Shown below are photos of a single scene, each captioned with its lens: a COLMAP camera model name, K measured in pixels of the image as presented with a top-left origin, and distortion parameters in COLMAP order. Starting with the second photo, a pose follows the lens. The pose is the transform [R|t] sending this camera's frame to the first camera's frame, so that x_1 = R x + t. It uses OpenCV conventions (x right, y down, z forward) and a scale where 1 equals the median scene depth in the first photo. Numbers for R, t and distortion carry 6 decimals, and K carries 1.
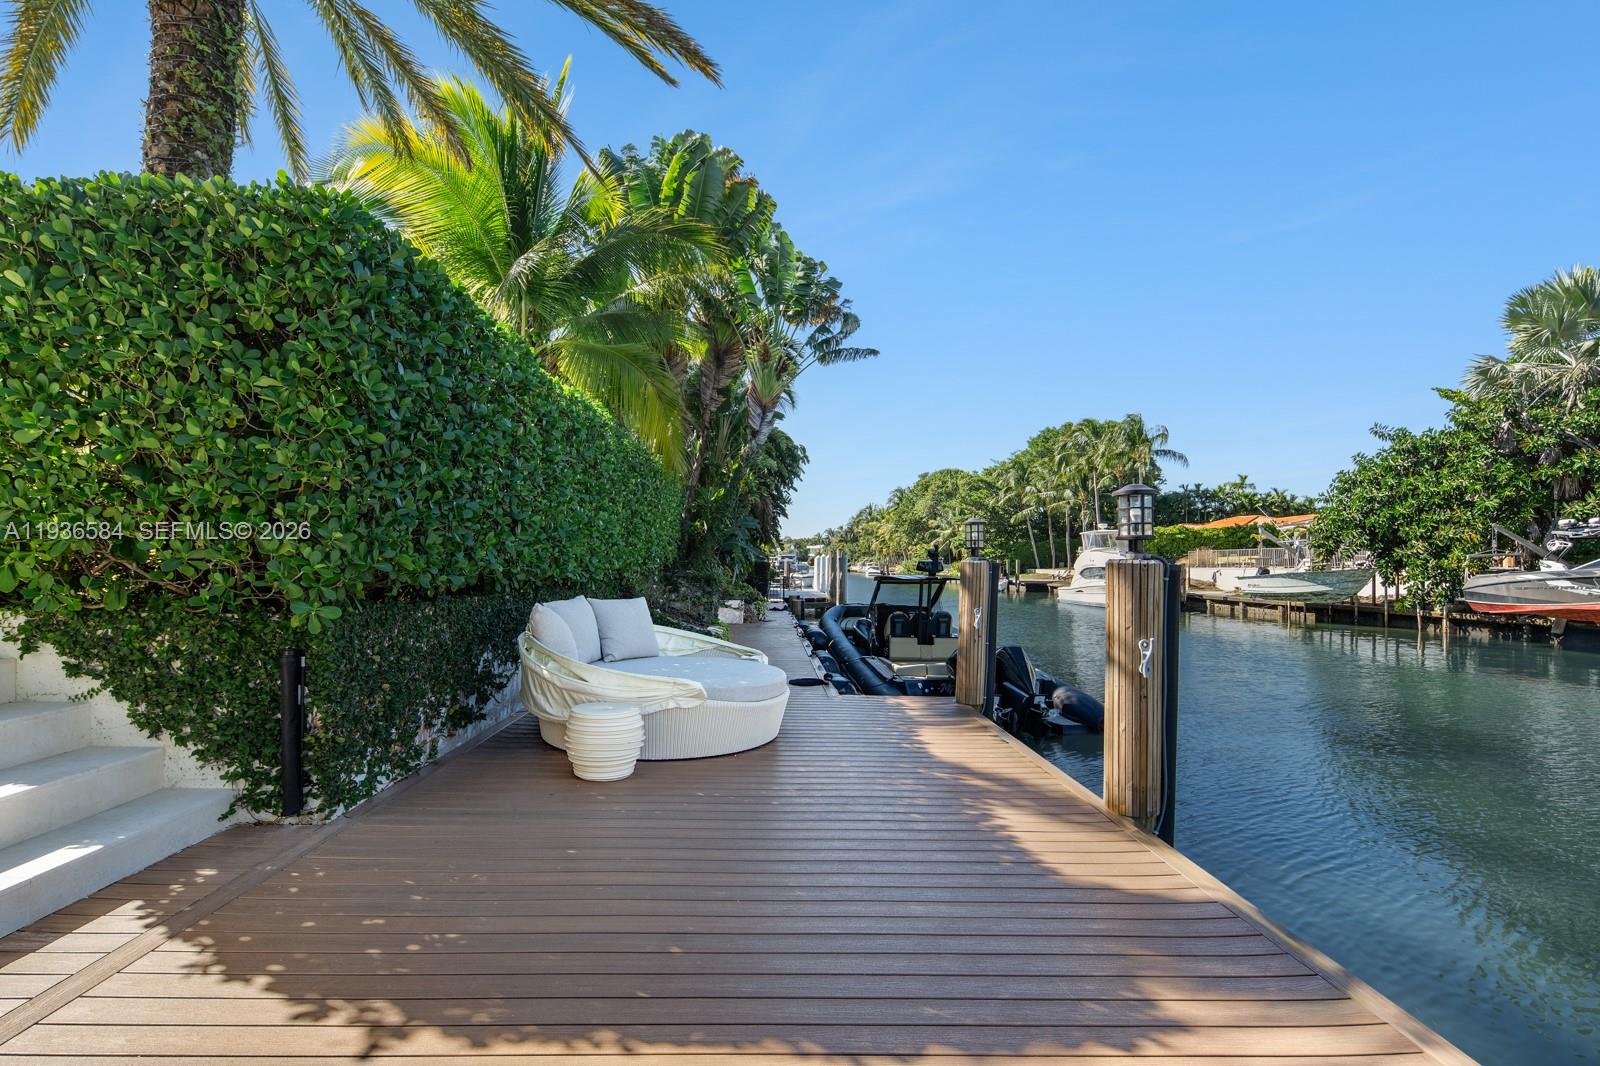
lens RADIAL K [[789.2, 0, 796.9], [0, 789.2, 561.0], [0, 0, 1]] dist [-0.001414, -0.000130]
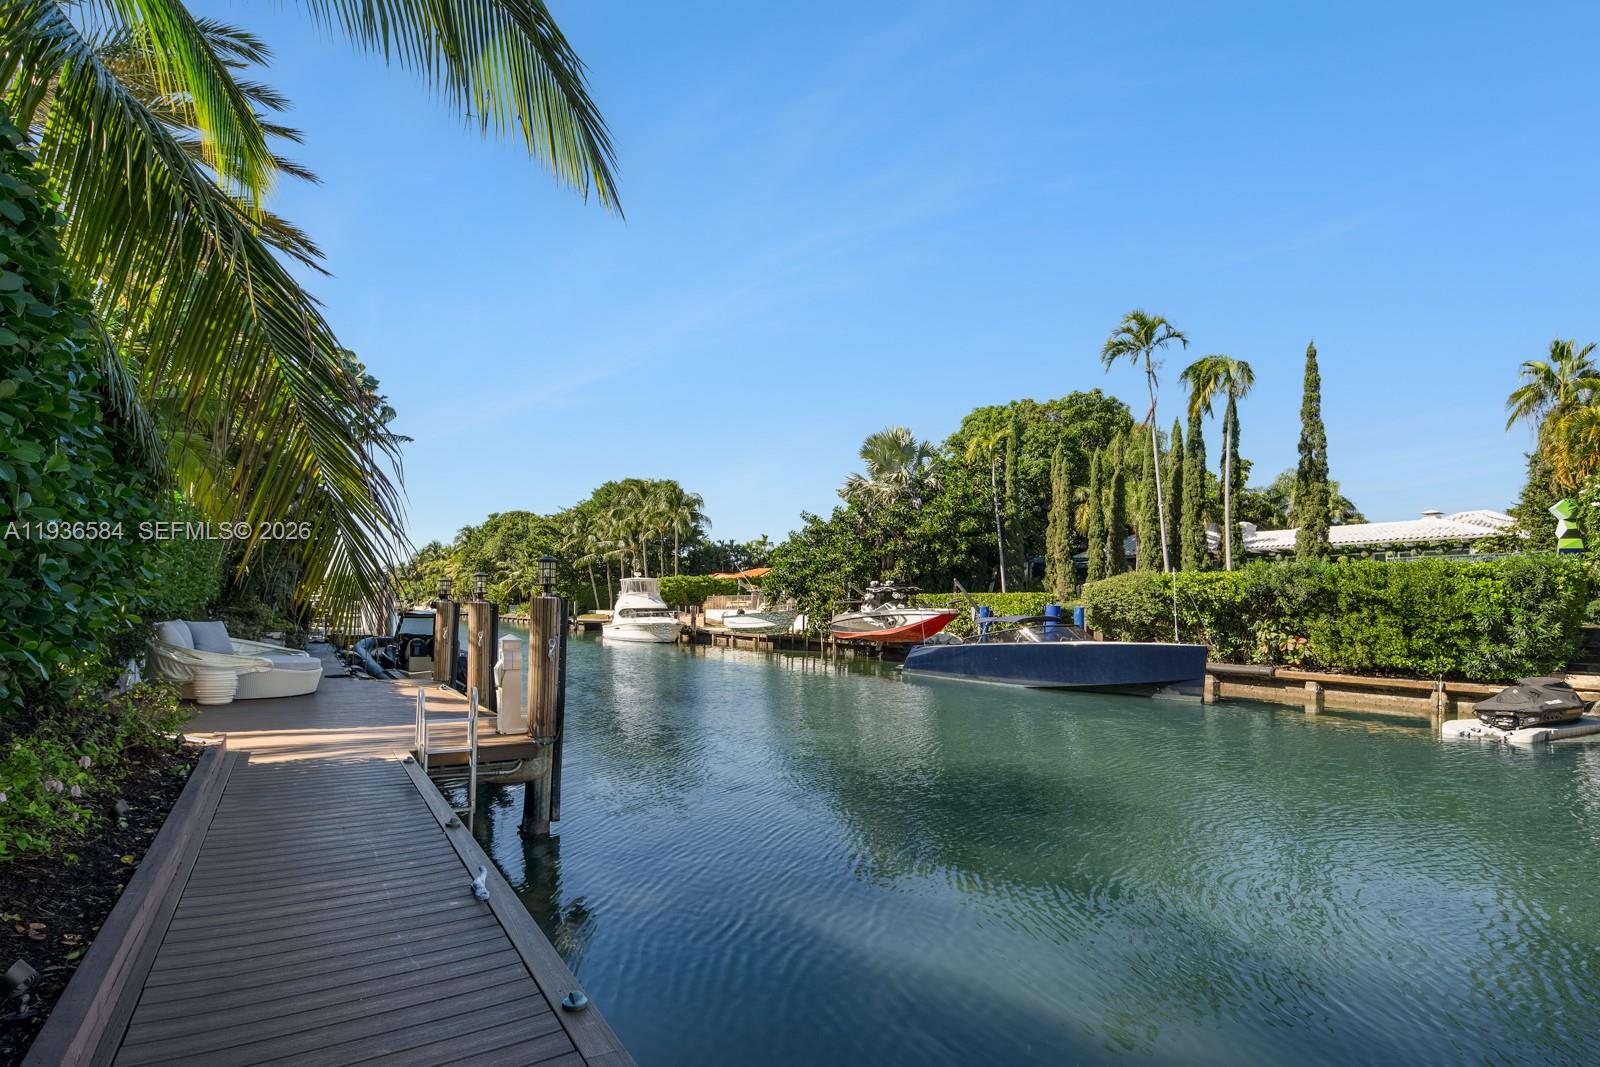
lens RADIAL K [[777.0, 0, 798.2], [0, 777.0, 606.9], [0, 0, 1]] dist [-0.001048, -0.000081]
pose [[0.864692, 0.008335, 0.502234, 0.005567], [-0.011051, 0.999936, 0.002432, -0.000163], [-0.502182, -0.007653, 0.864728, -0.161649]]
